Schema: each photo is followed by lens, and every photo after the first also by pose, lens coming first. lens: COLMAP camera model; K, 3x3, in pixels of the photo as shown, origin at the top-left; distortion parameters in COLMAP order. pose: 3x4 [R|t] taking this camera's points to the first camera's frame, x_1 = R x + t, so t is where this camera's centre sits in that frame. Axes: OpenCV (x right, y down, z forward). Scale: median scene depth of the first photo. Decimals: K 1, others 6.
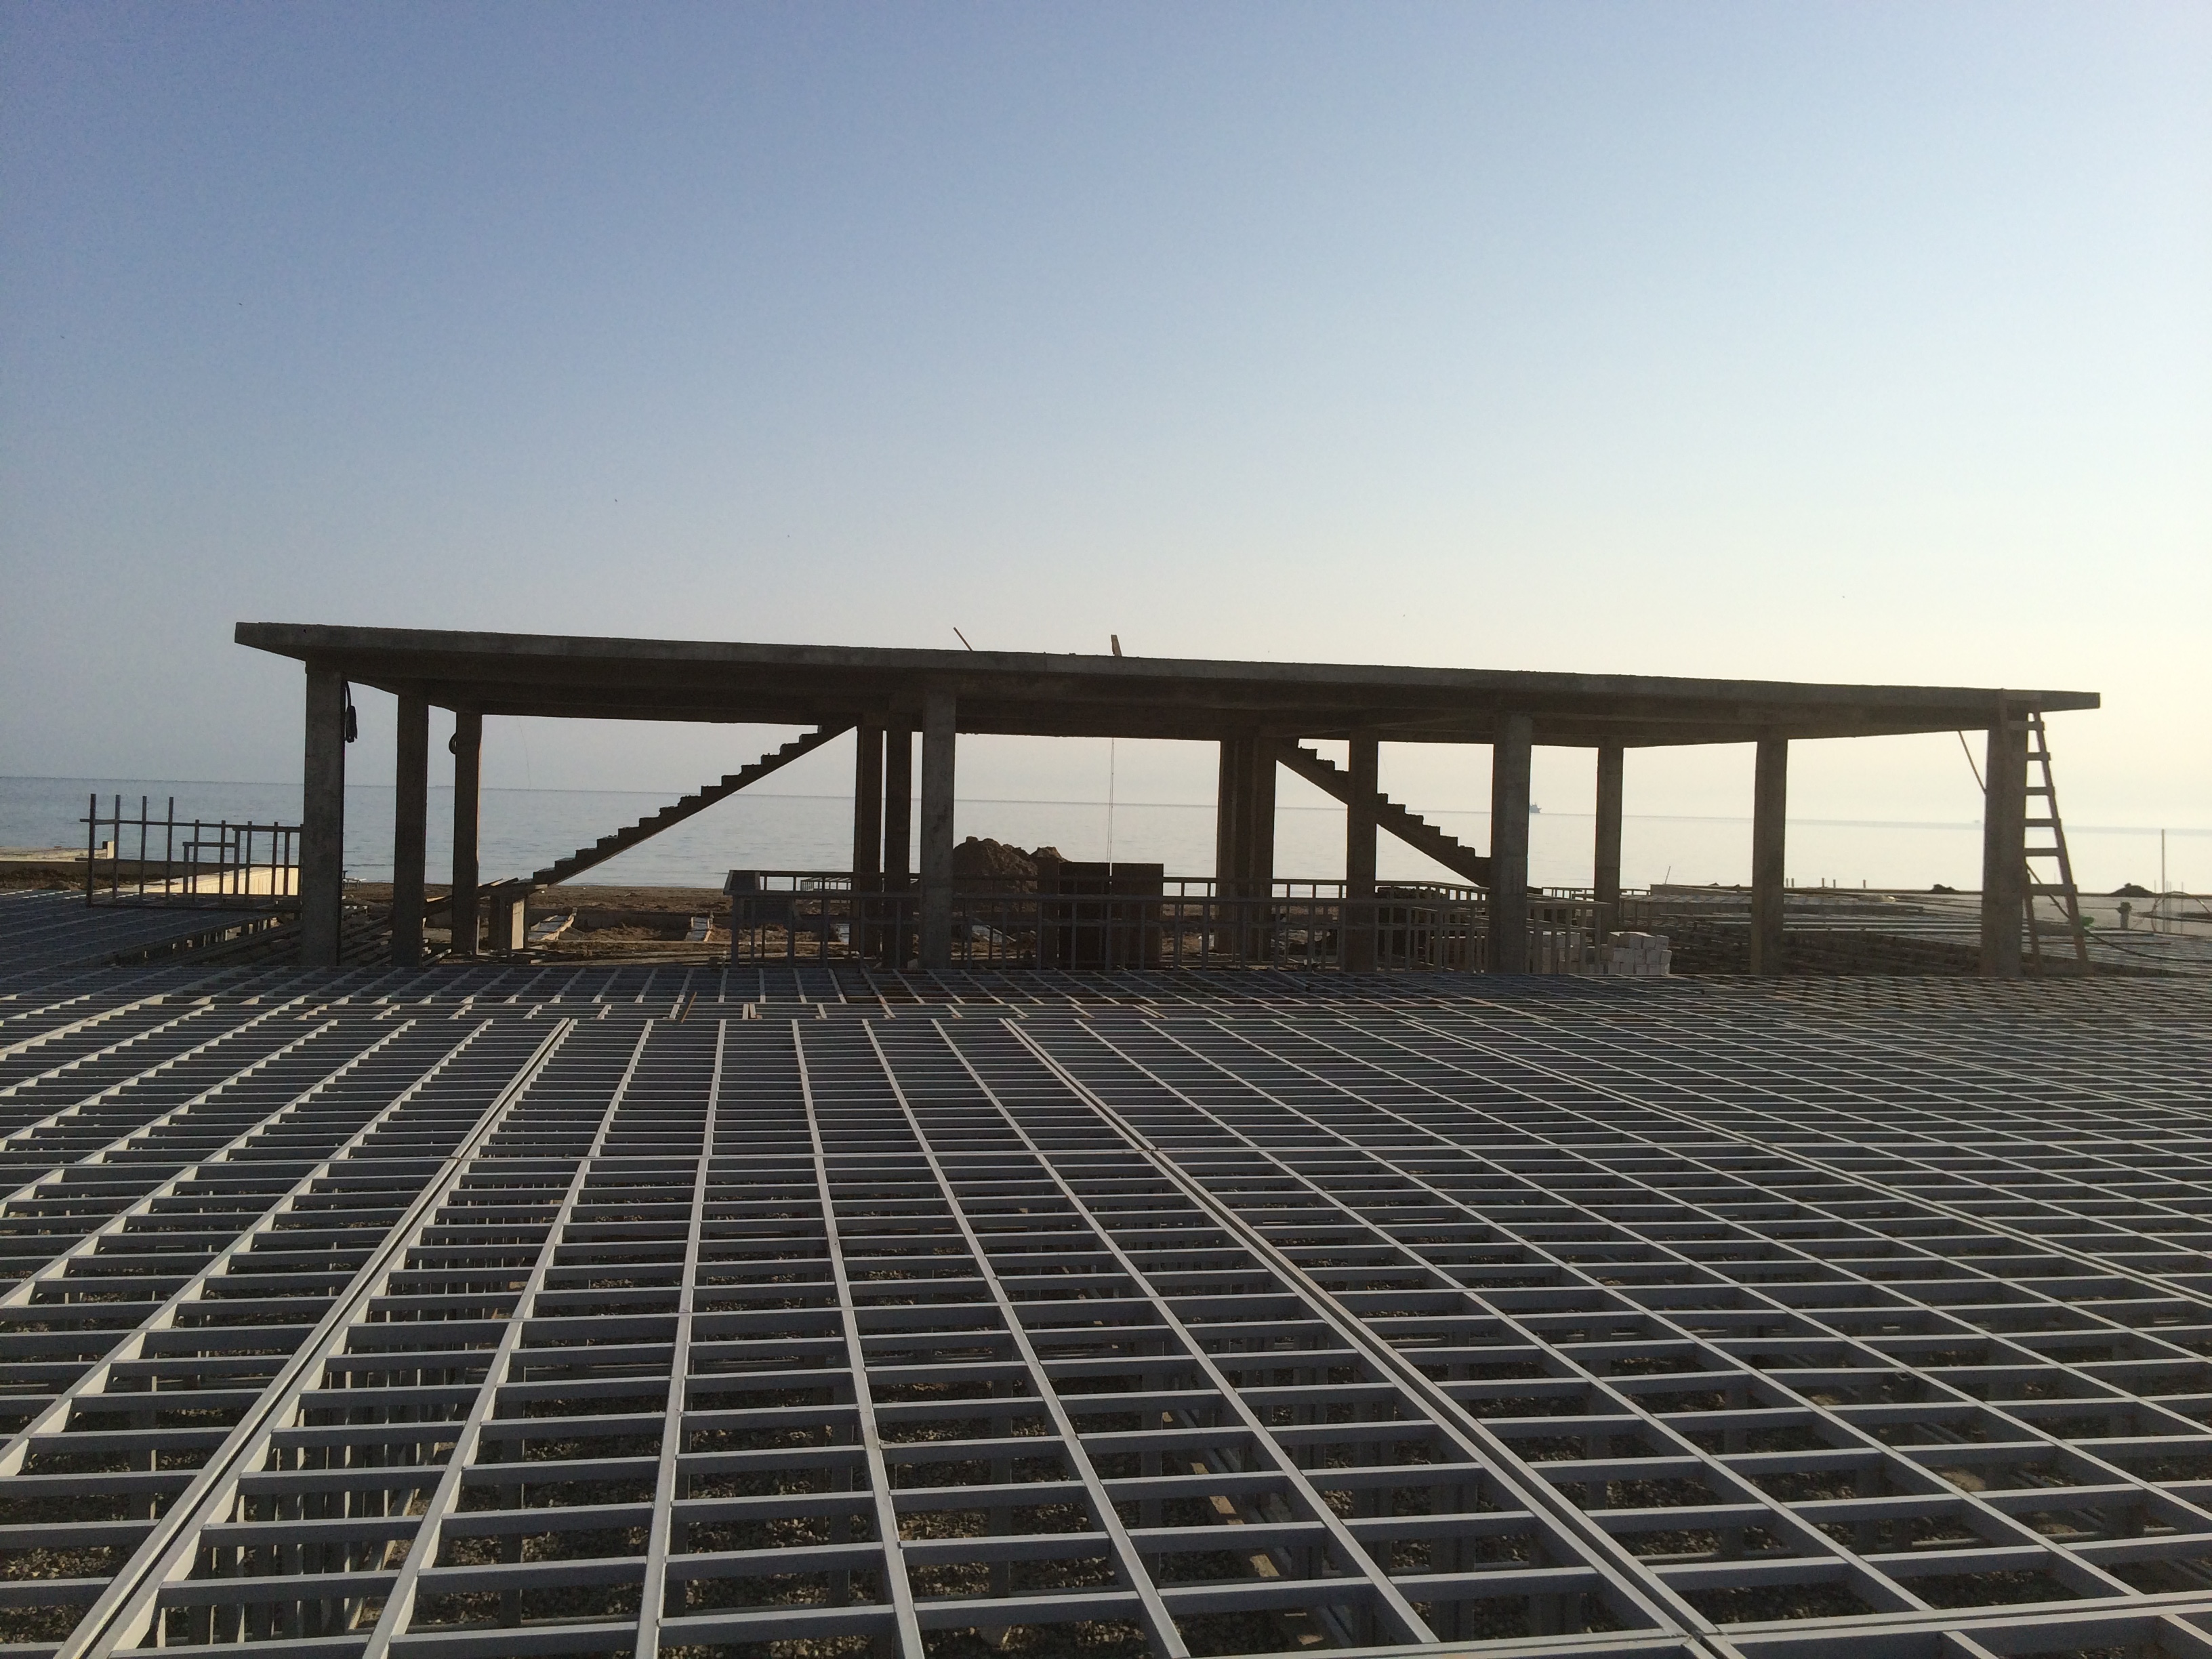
lens RADIAL K [[1849.9, 0, 1100.4], [0, 1849.9, 825.1], [0, 0, 1]] dist [0.079250, -0.115369]
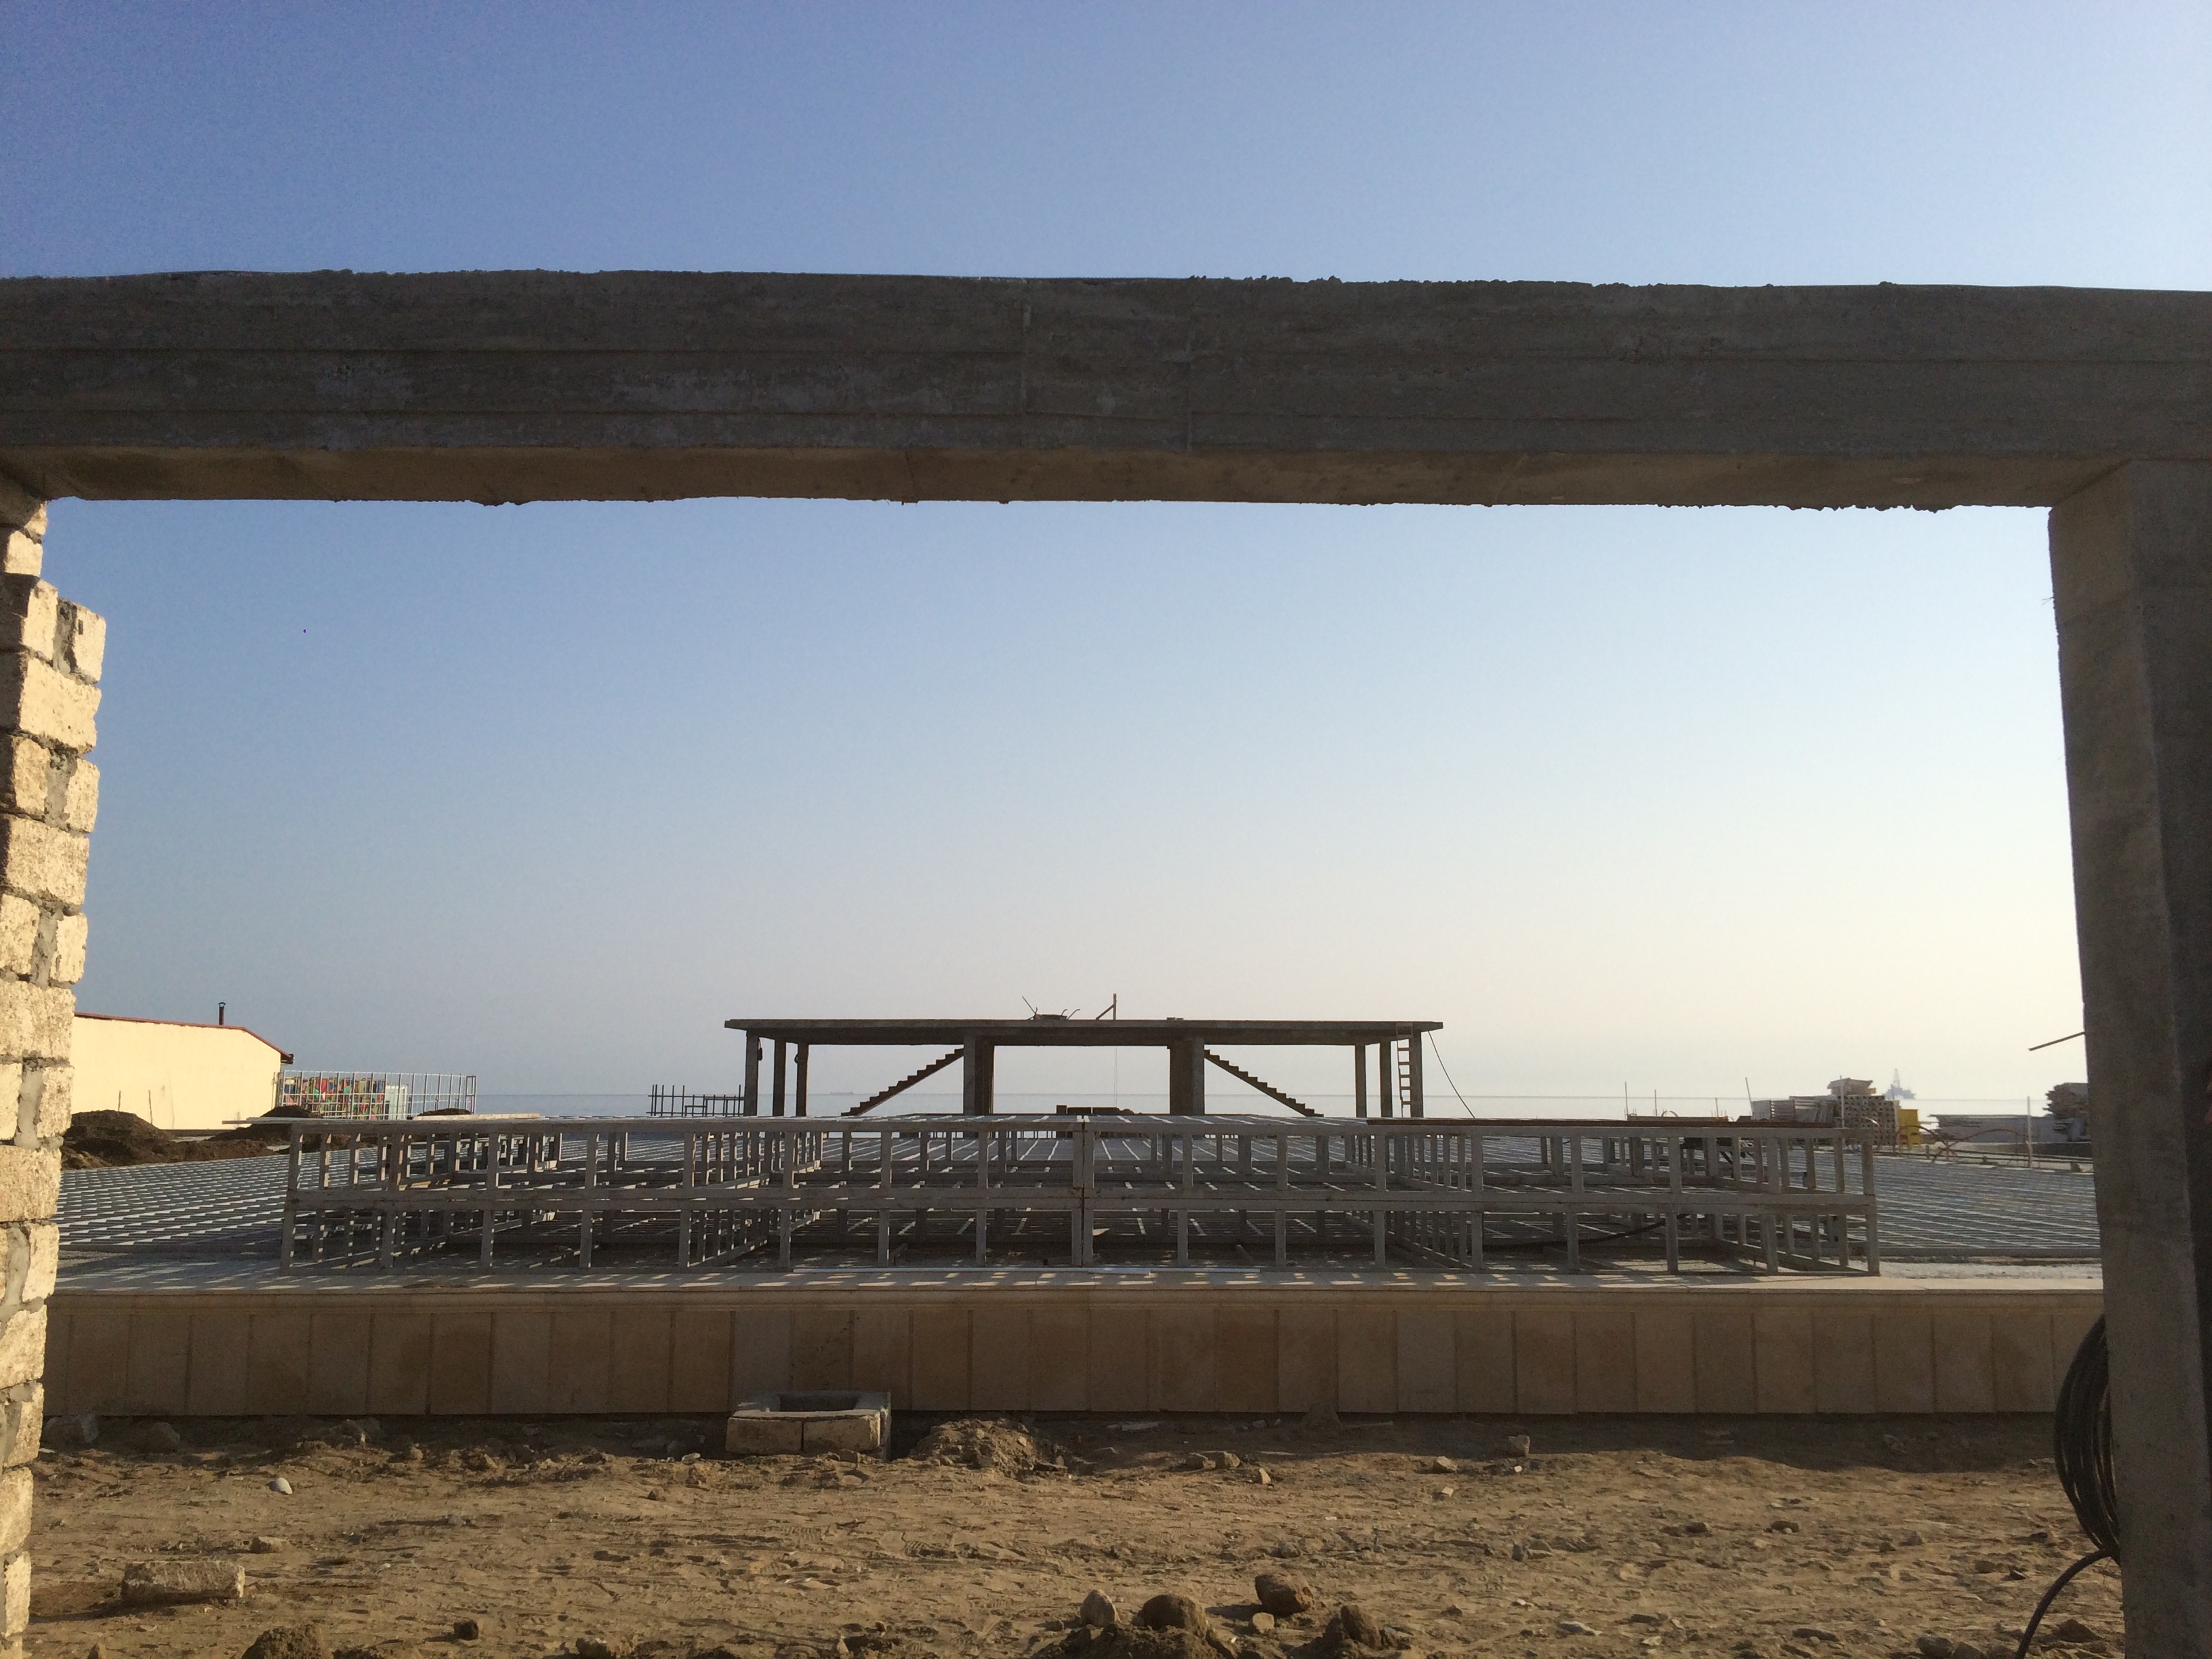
lens RADIAL K [[1849.9, 0, 1108.9], [0, 1849.9, 834.0], [0, 0, 1]] dist [0.079250, -0.115369]
pose [[0.987527, -0.039436, -0.152431, 0.372502], [0.017001, 0.989171, -0.145777, 0.020219], [0.156529, 0.141367, 0.977504, -1.154788]]
